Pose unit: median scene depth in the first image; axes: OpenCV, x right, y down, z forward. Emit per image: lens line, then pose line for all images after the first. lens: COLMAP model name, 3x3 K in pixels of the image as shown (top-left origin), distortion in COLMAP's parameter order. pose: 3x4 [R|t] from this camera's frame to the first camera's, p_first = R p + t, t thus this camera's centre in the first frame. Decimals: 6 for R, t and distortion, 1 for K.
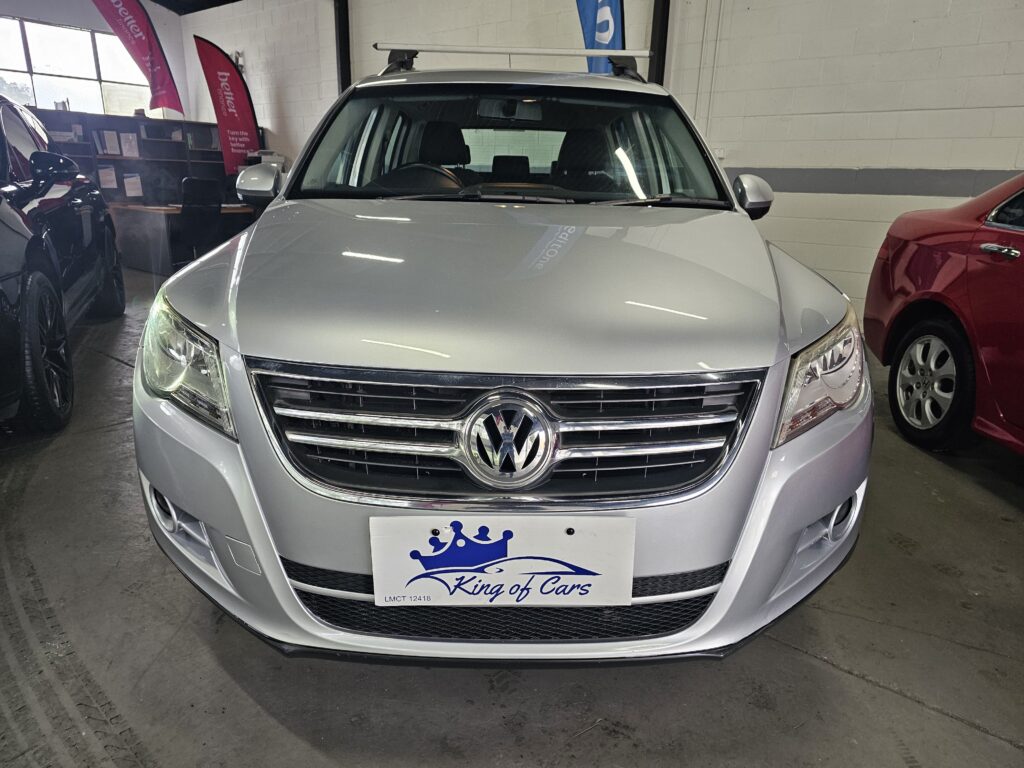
lens RADIAL K [[687.3, 0, 512.0], [0, 687.3, 384.0], [0, 0, 1]] dist [0.001787, -0.000358]
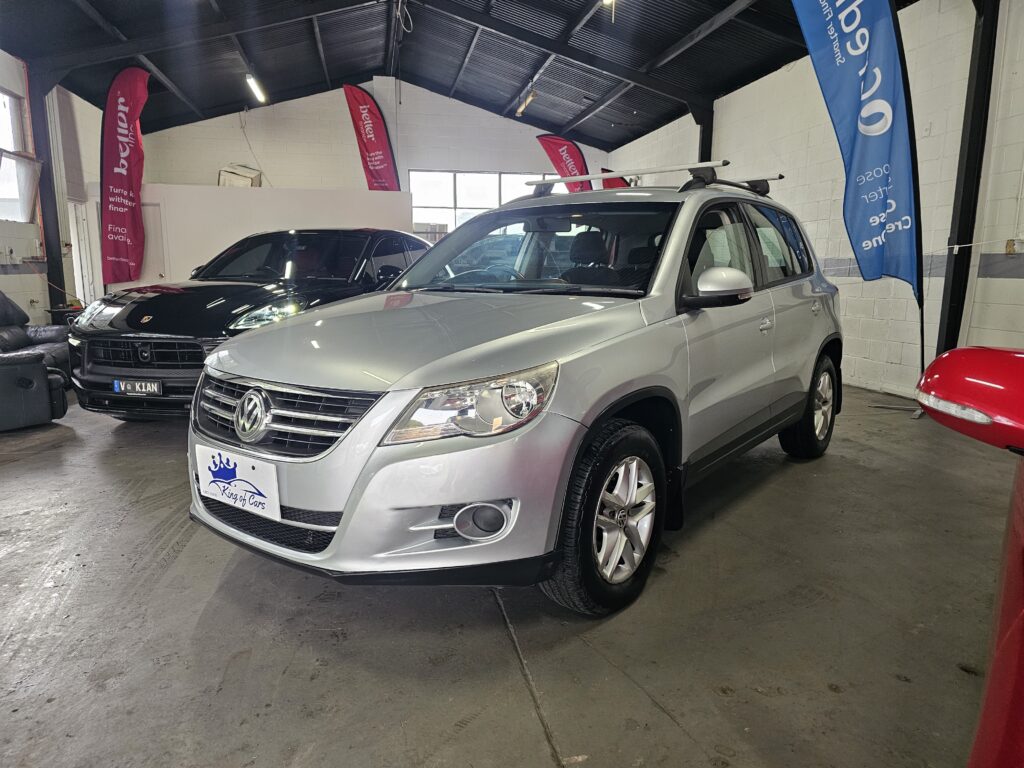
lens RADIAL K [[668.3, 0, 512.0], [0, 668.3, 384.0], [0, 0, 1]] dist [0.000091, 0.000424]
pose [[0.788258, 0.073778, -0.610906, 1.605179], [-0.153434, 0.984994, -0.079020, 0.034784], [0.595909, 0.156022, 0.787750, 0.005882]]
